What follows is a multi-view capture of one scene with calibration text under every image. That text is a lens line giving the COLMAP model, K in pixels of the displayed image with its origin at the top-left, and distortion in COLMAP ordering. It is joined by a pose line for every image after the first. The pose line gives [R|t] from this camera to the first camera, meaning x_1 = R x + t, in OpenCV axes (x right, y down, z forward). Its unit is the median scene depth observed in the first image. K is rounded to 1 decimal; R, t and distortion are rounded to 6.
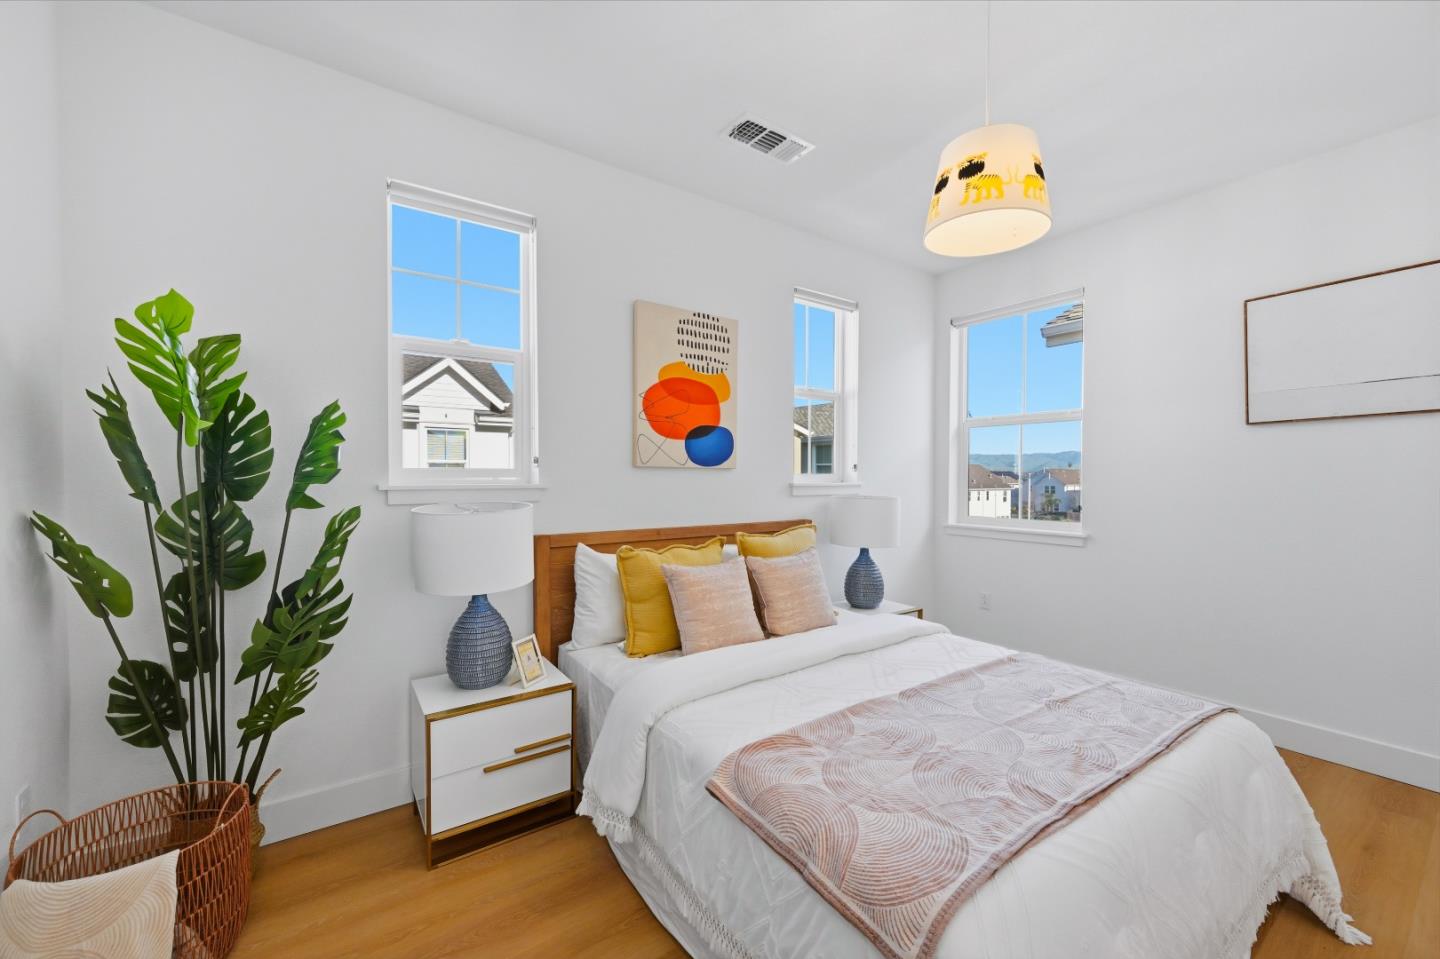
lens RADIAL K [[563.4, 0, 724.4], [0, 563.4, 481.2], [0, 0, 1]] dist [0.000923, 0.000134]
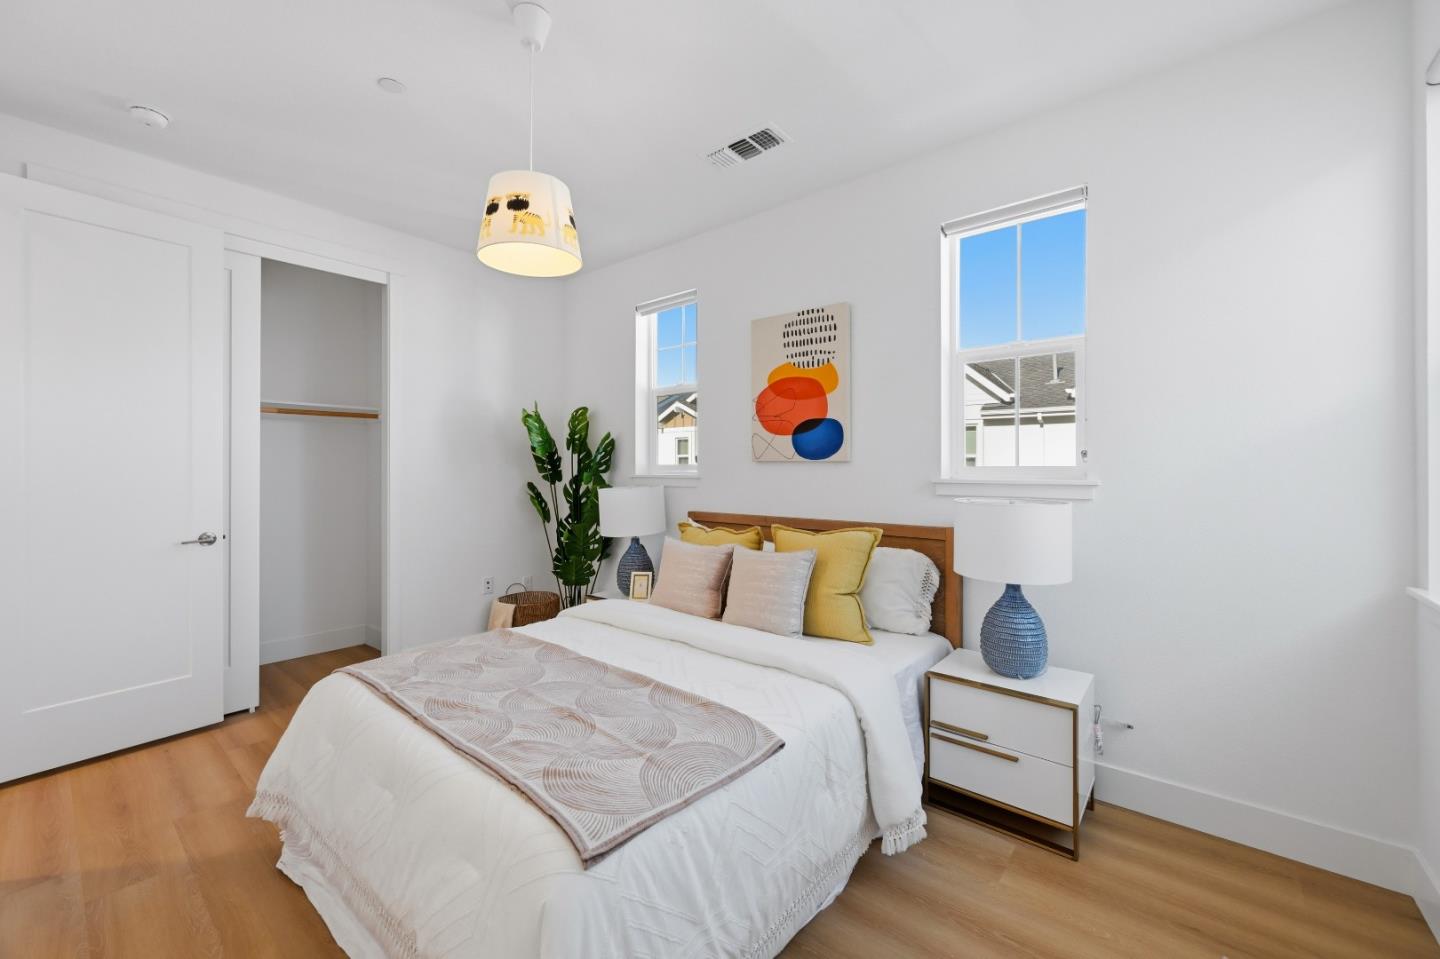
lens RADIAL K [[567.4, 0, 717.8], [0, 567.4, 466.9], [0, 0, 1]] dist [-0.018566, -0.000008]
pose [[0.268347, -0.006155, -0.963303, 0.911749], [-0.008449, 0.999926, -0.008743, -0.003498], [0.963285, 0.010486, 0.268275, 0.576857]]
